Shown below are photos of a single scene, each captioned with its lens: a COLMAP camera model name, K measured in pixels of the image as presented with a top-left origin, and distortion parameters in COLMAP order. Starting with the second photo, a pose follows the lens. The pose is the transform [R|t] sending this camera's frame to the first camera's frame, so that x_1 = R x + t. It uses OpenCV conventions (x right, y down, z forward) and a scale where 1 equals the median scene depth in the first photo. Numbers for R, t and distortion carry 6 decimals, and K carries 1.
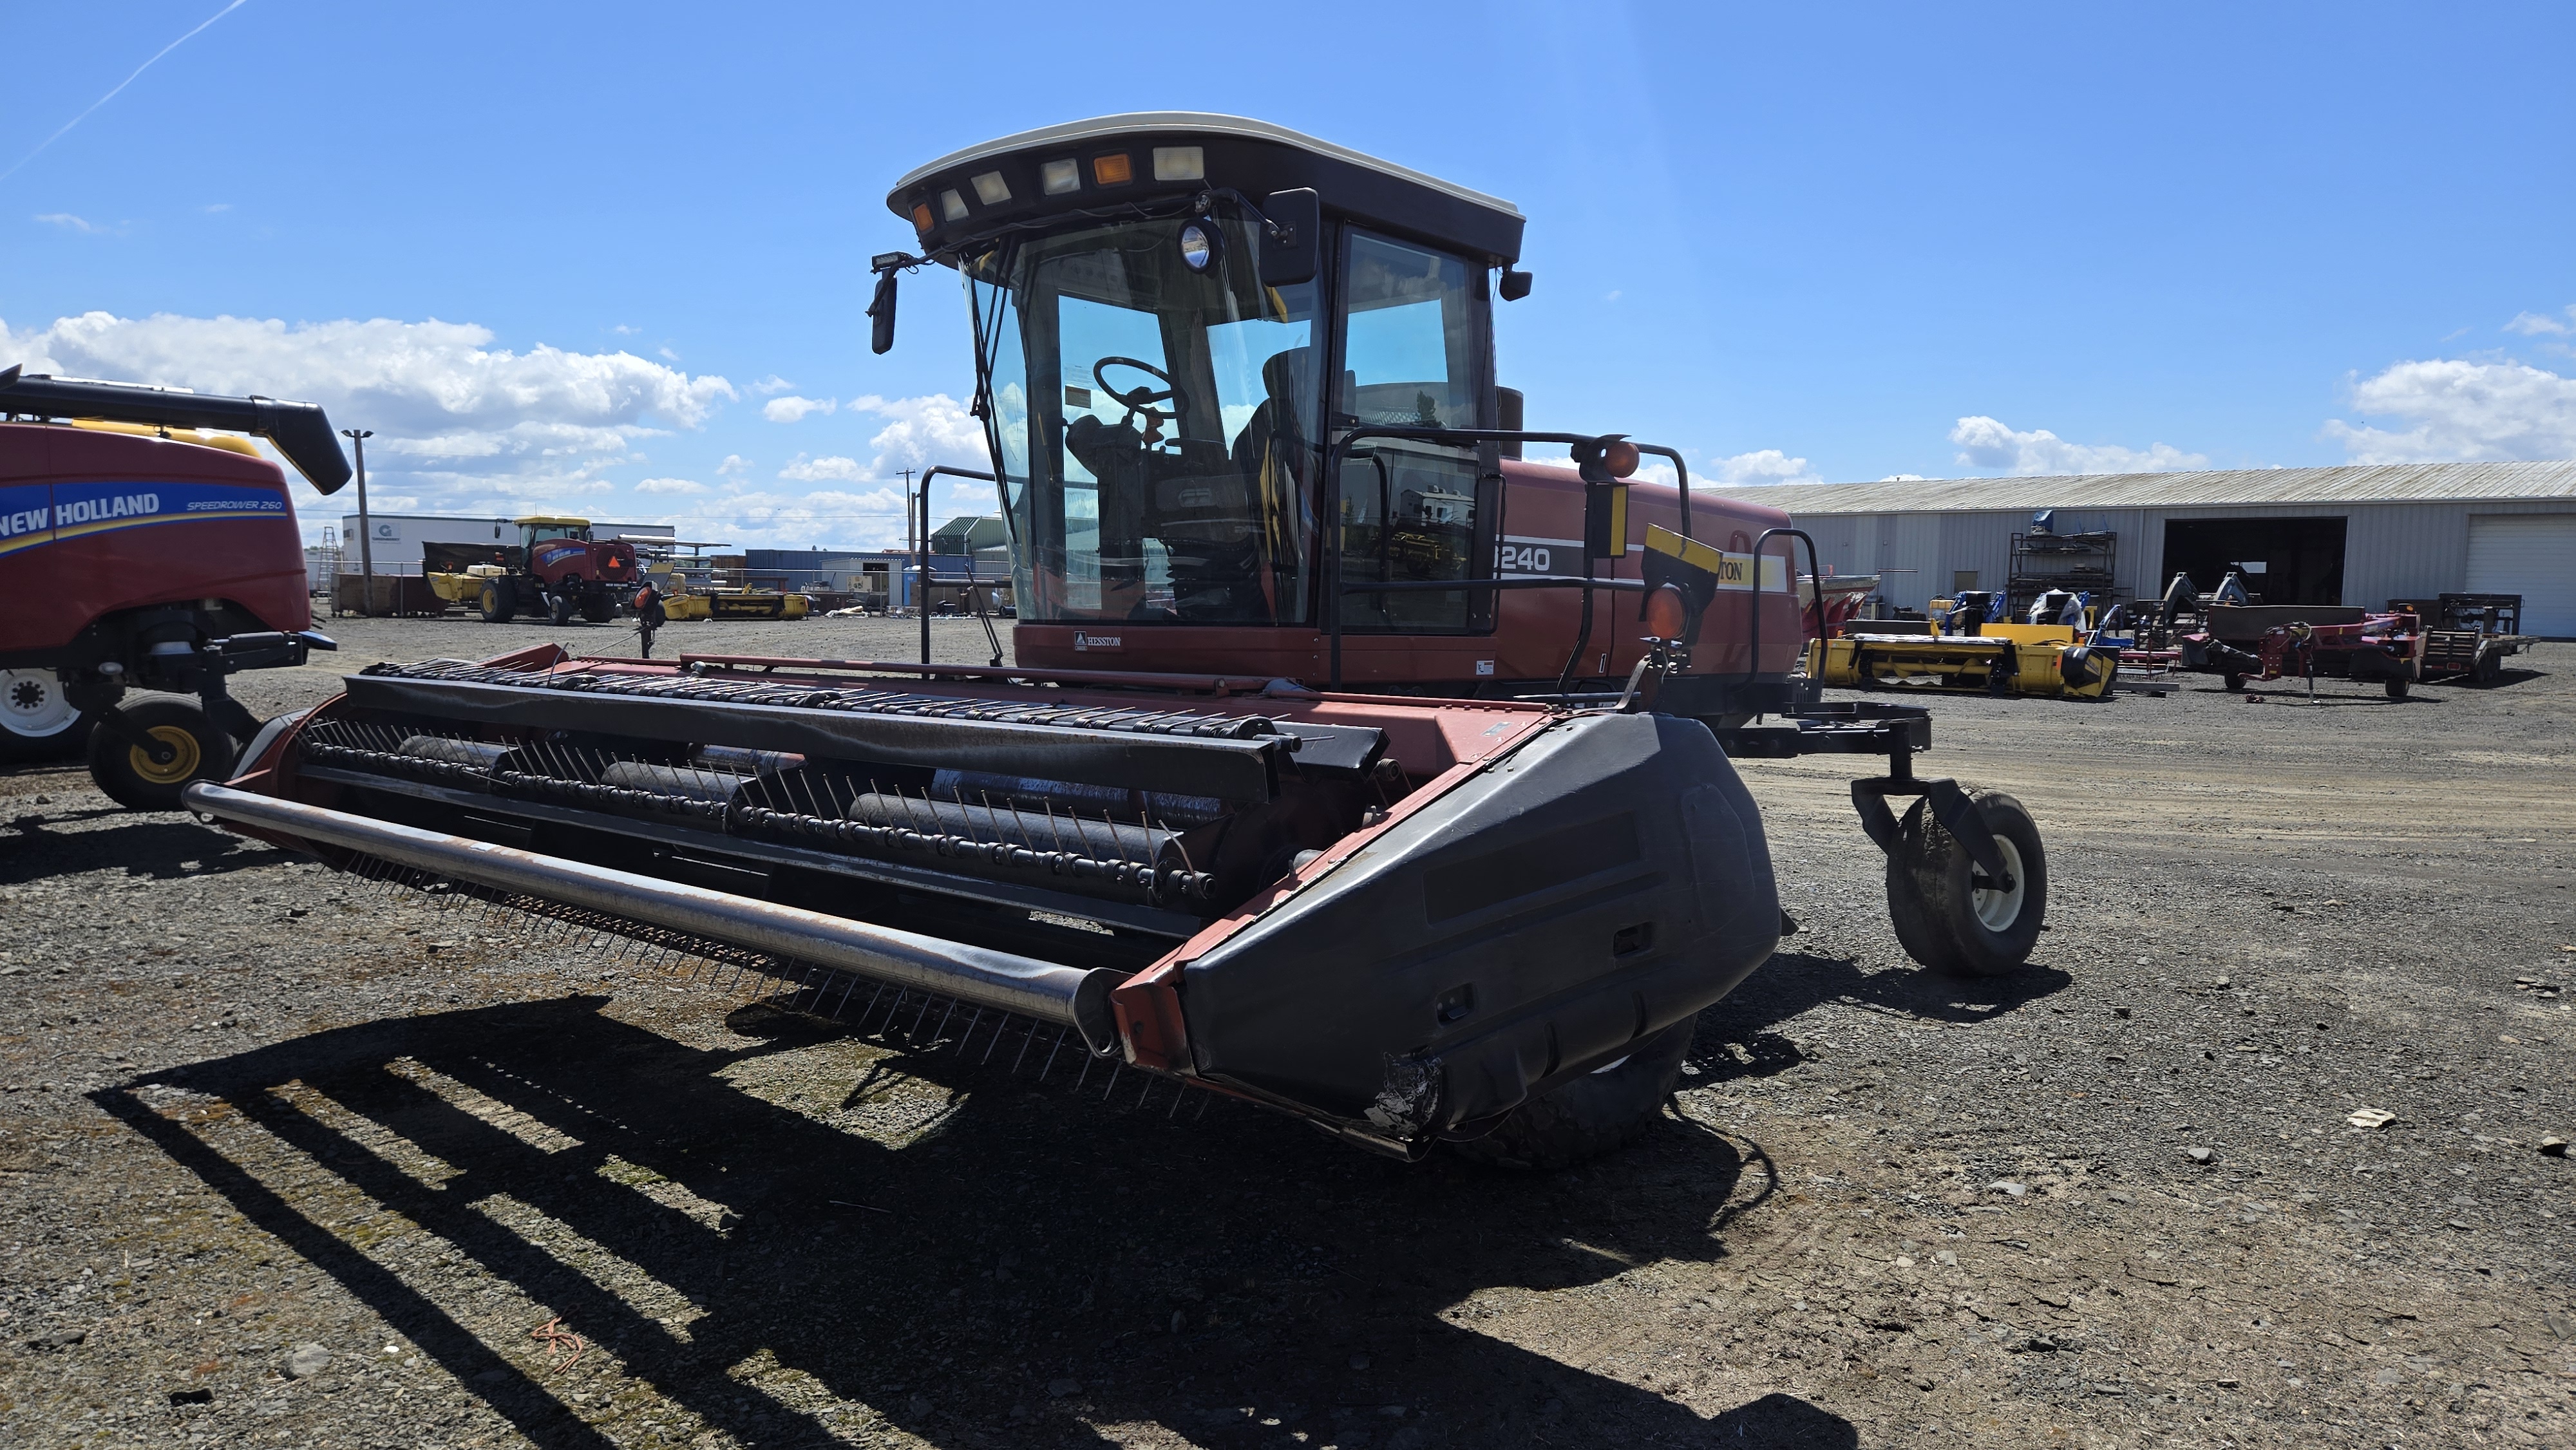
lens RADIAL K [[1722.6, 0, 1276.4], [0, 1722.6, 729.7], [0, 0, 1]] dist [0.083038, -0.071007]
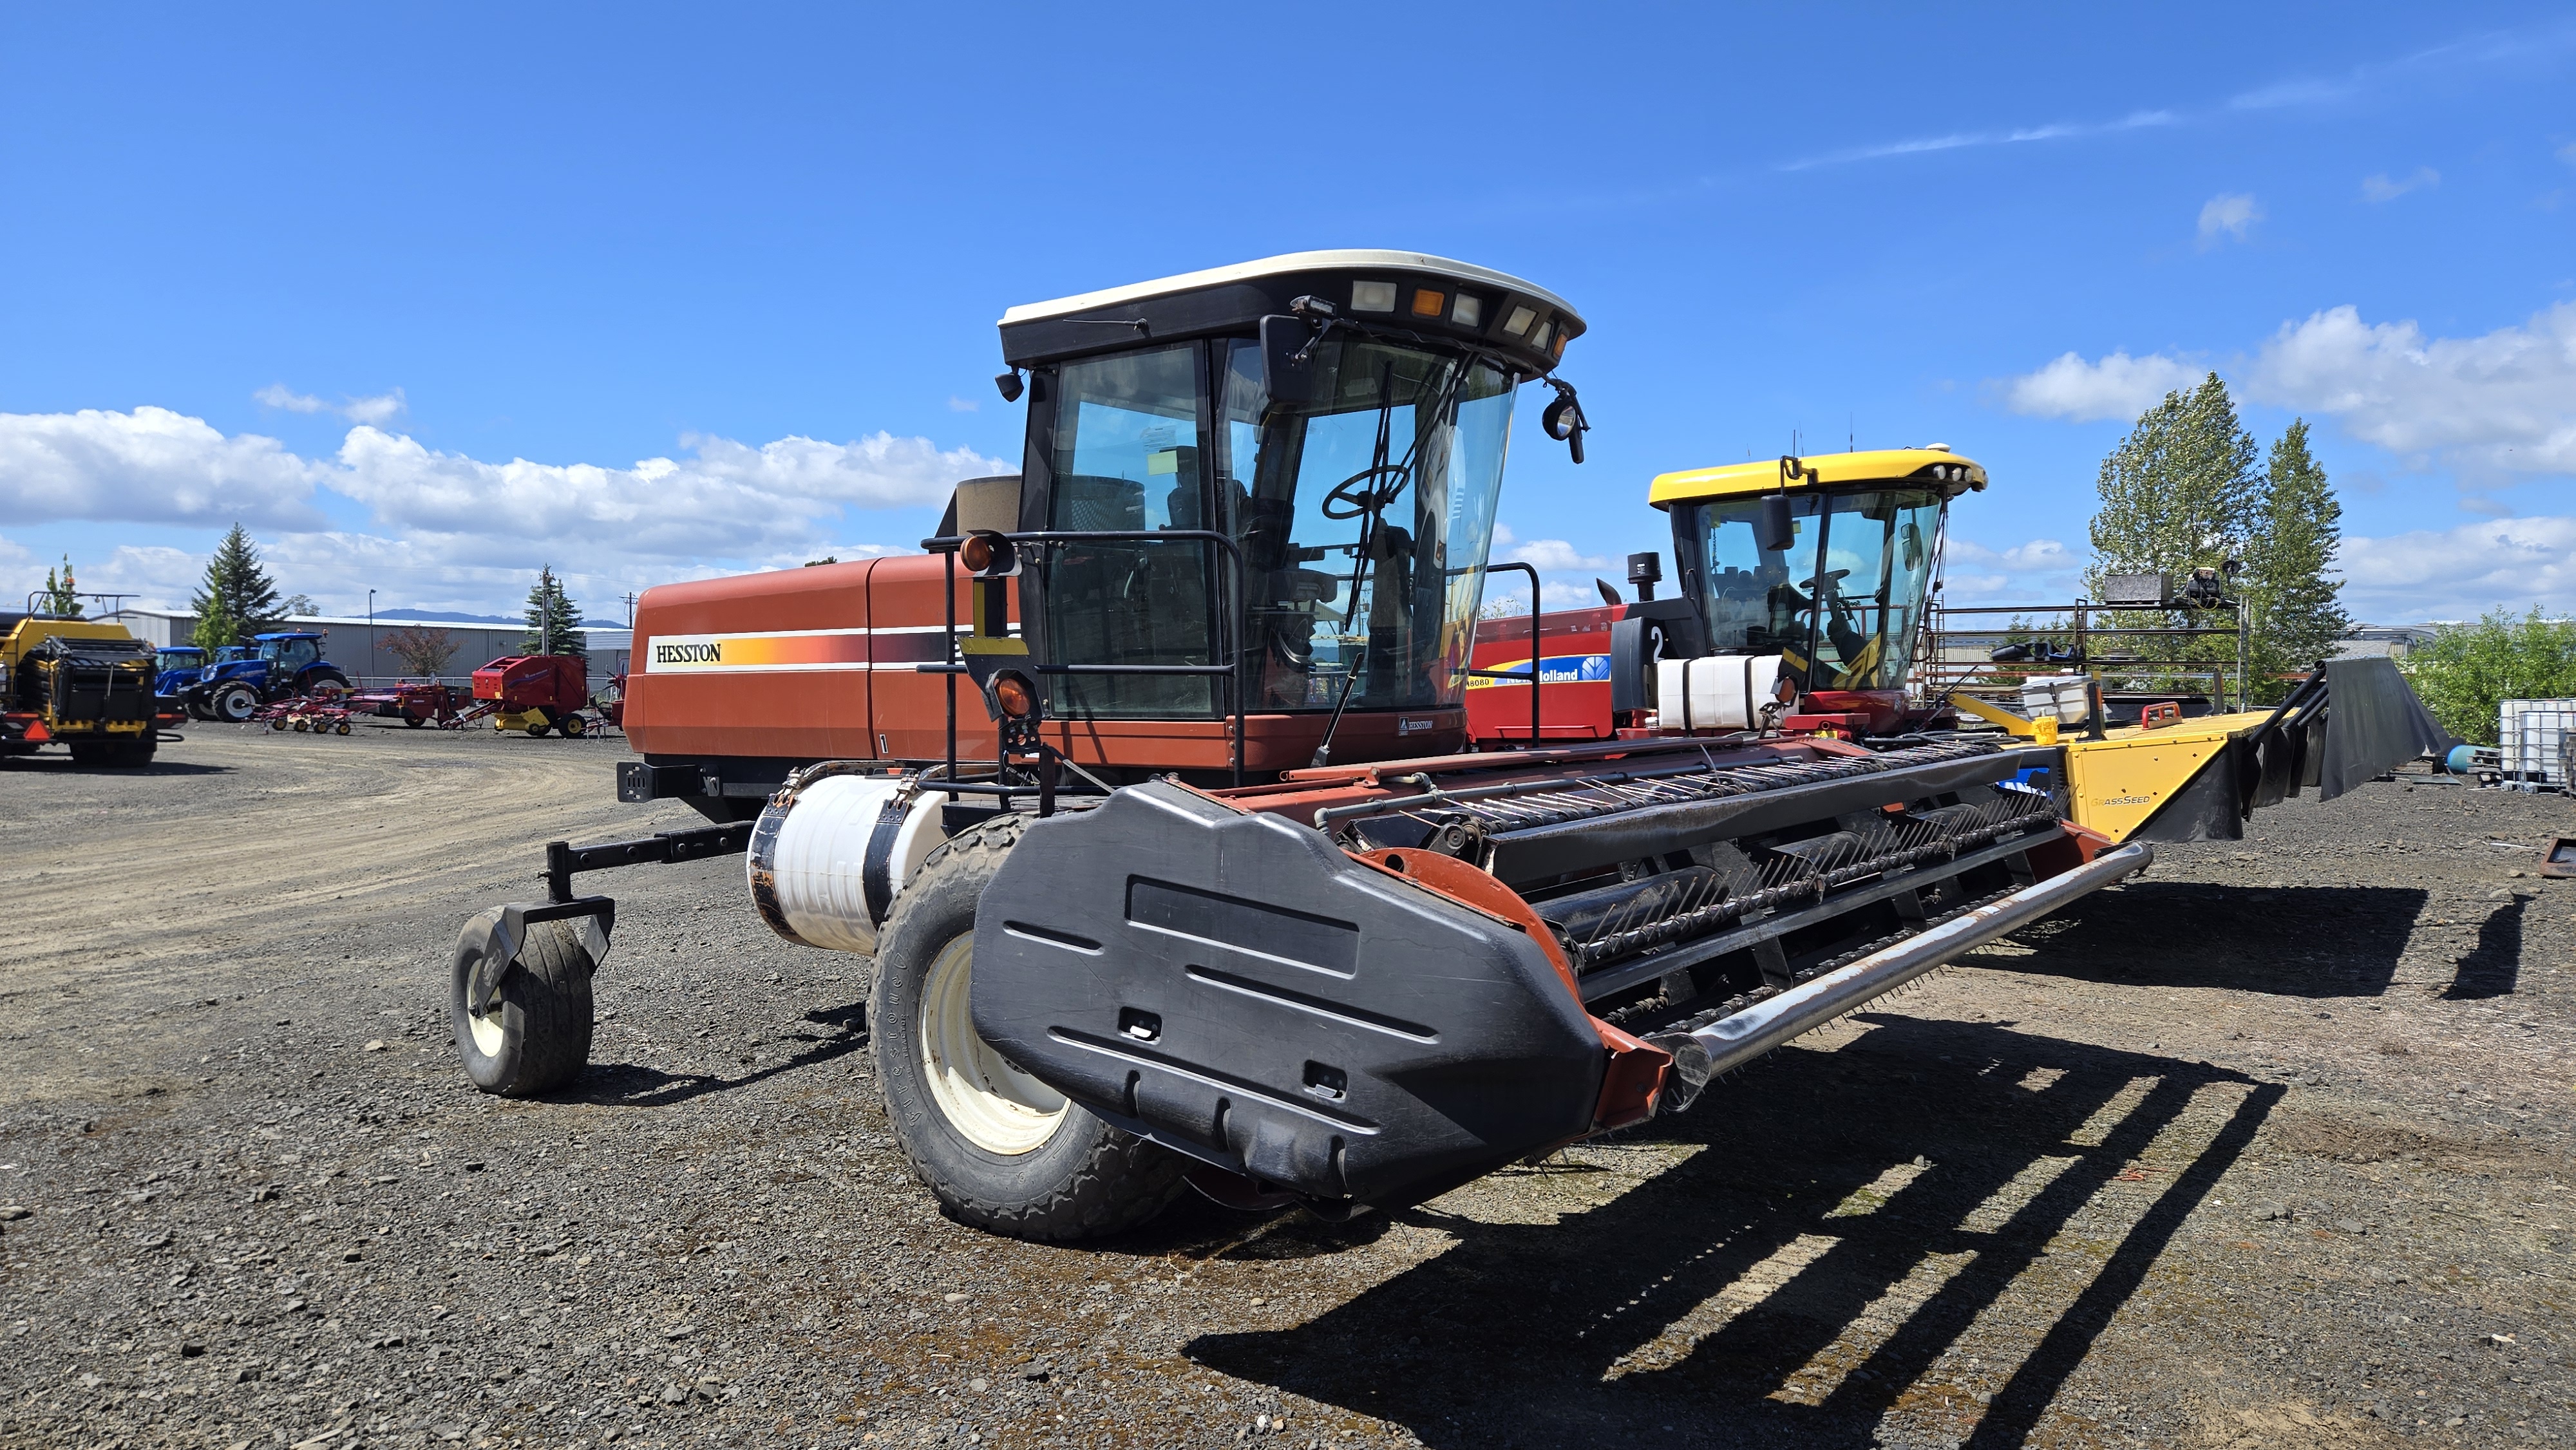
lens RADIAL K [[1722.6, 0, 1276.4], [0, 1722.6, 729.7], [0, 0, 1]] dist [0.083038, -0.071007]
pose [[-0.121198, -0.040968, 0.991783, -1.215326], [0.068925, 0.996389, 0.049581, -0.112616], [-0.990233, 0.074367, -0.117937, 1.260959]]
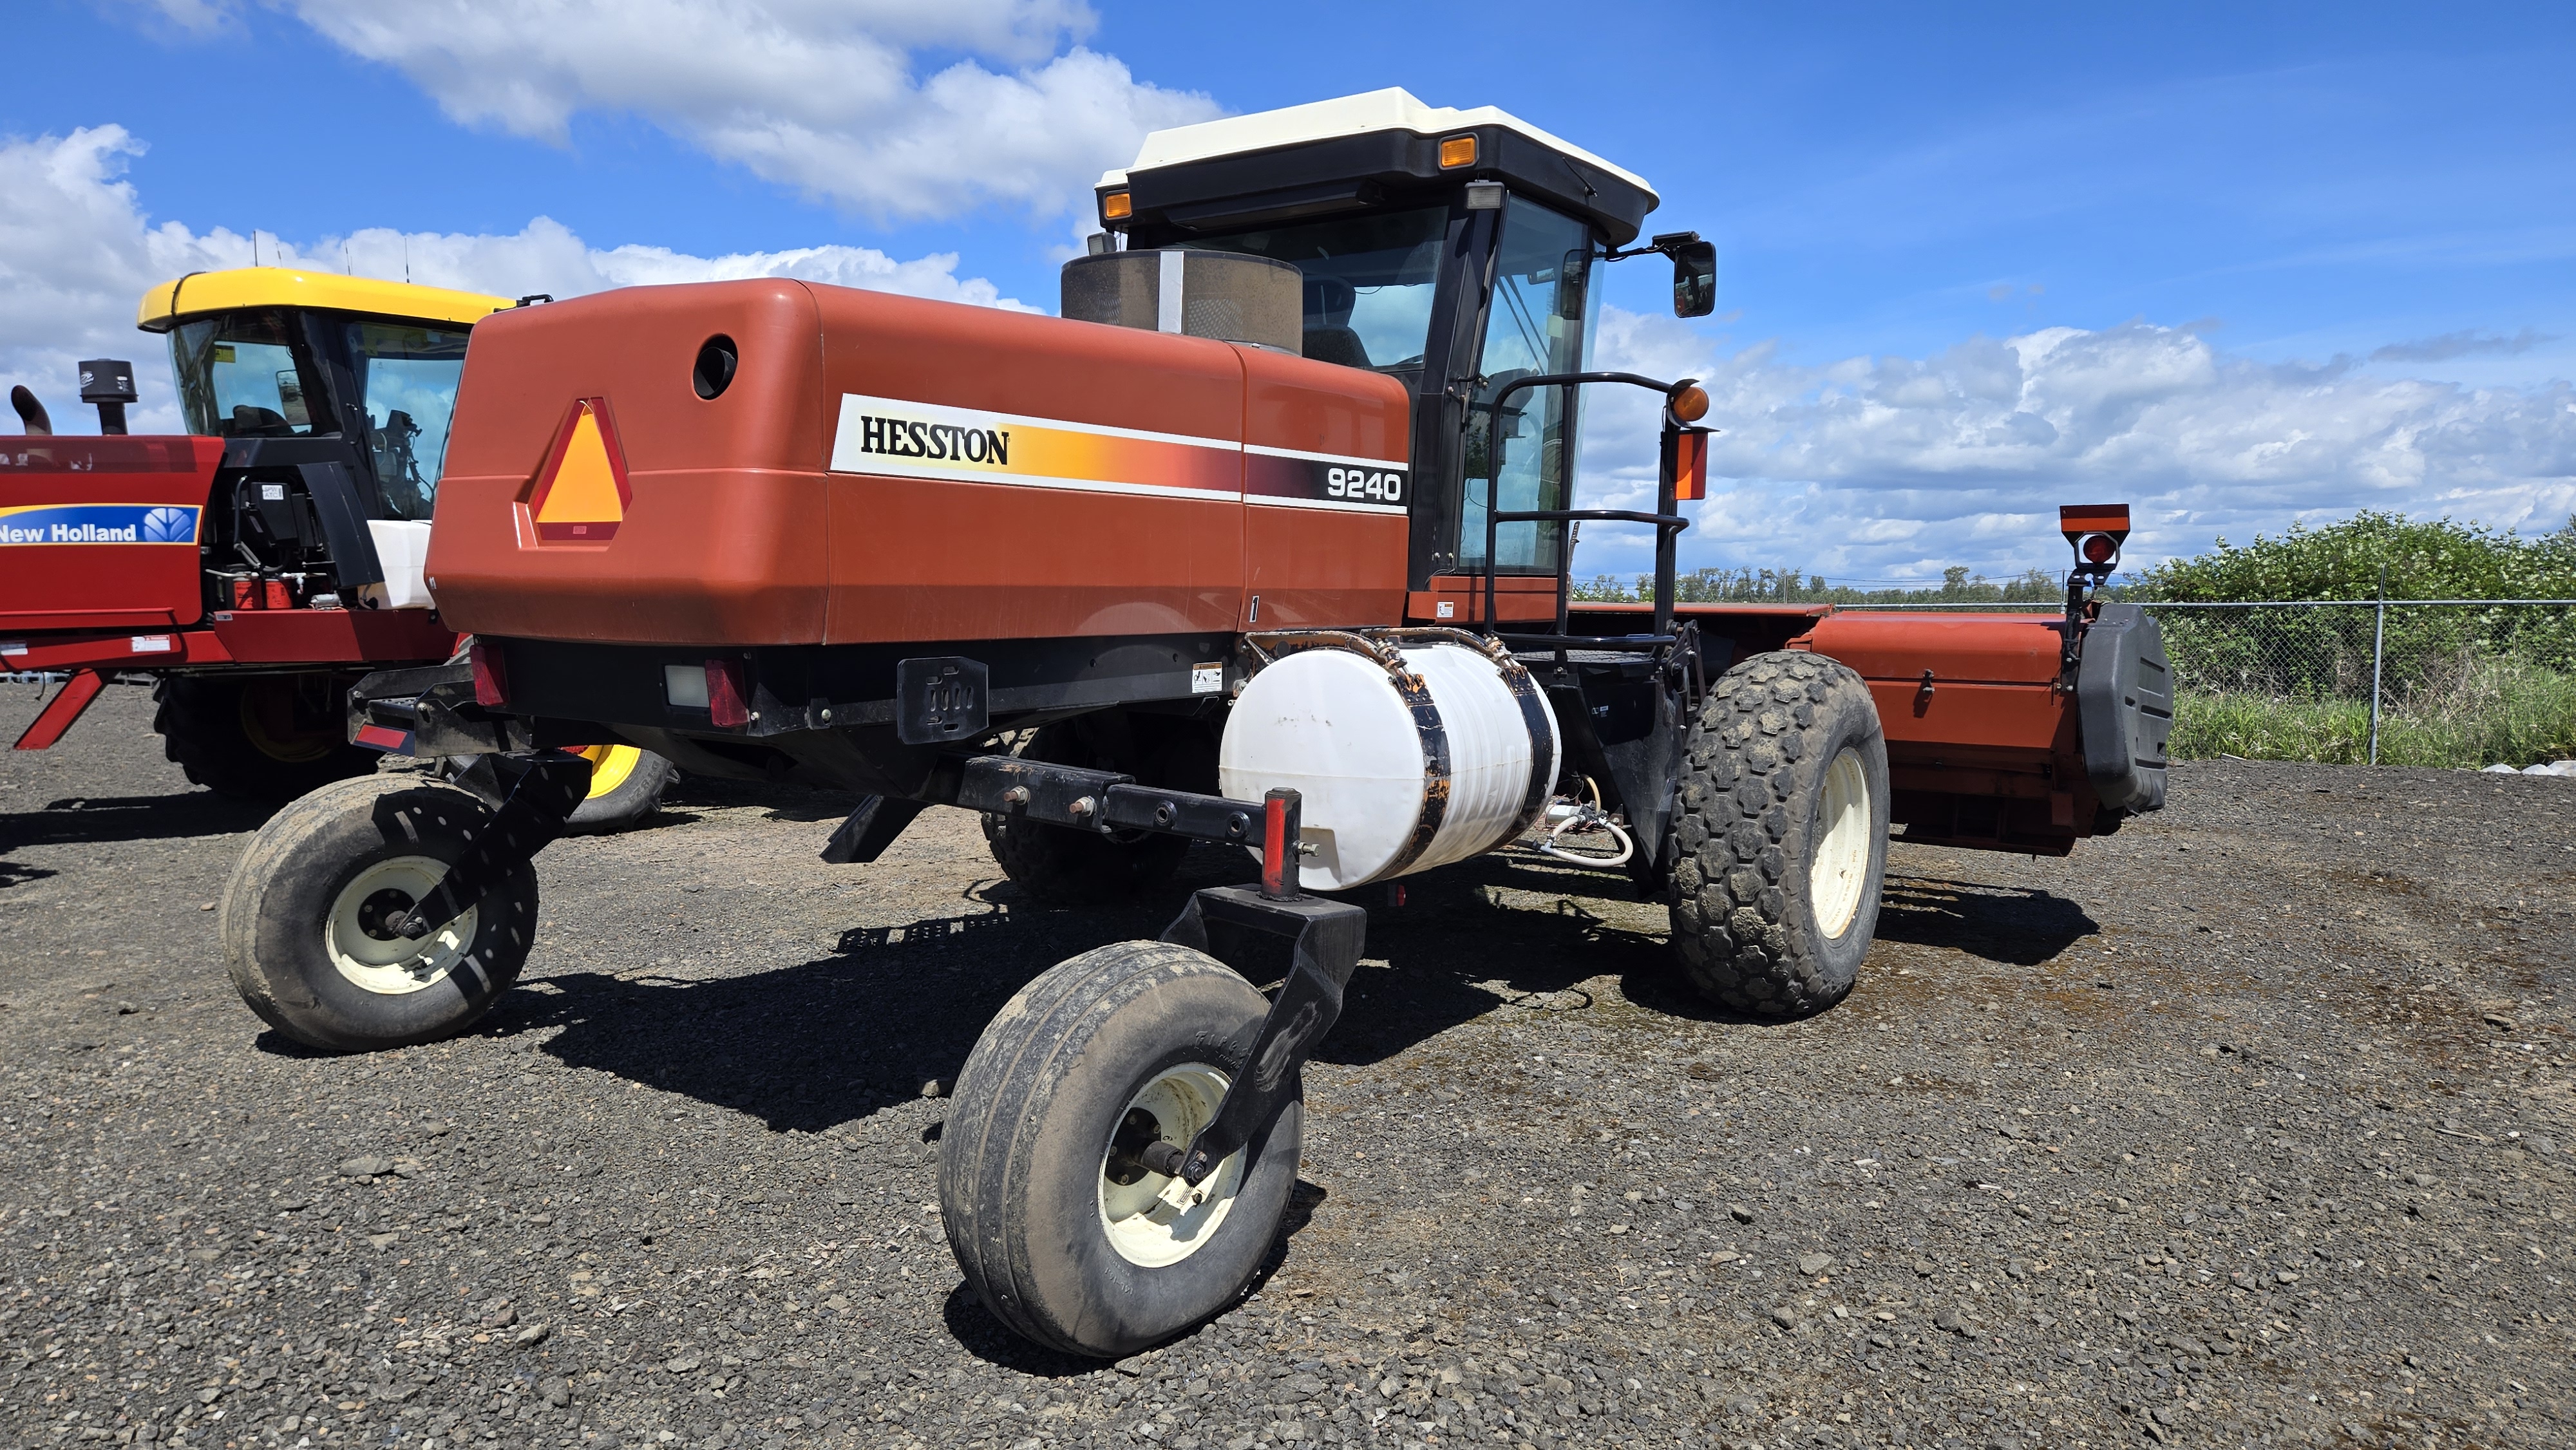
lens RADIAL K [[1722.6, 0, 1276.4], [0, 1722.6, 729.7], [0, 0, 1]] dist [0.083038, -0.071007]
pose [[-0.991588, -0.013907, -0.128686, 0.198544], [-0.032098, 0.989577, 0.140384, -0.124320], [0.125392, 0.143334, -0.981699, 2.311238]]
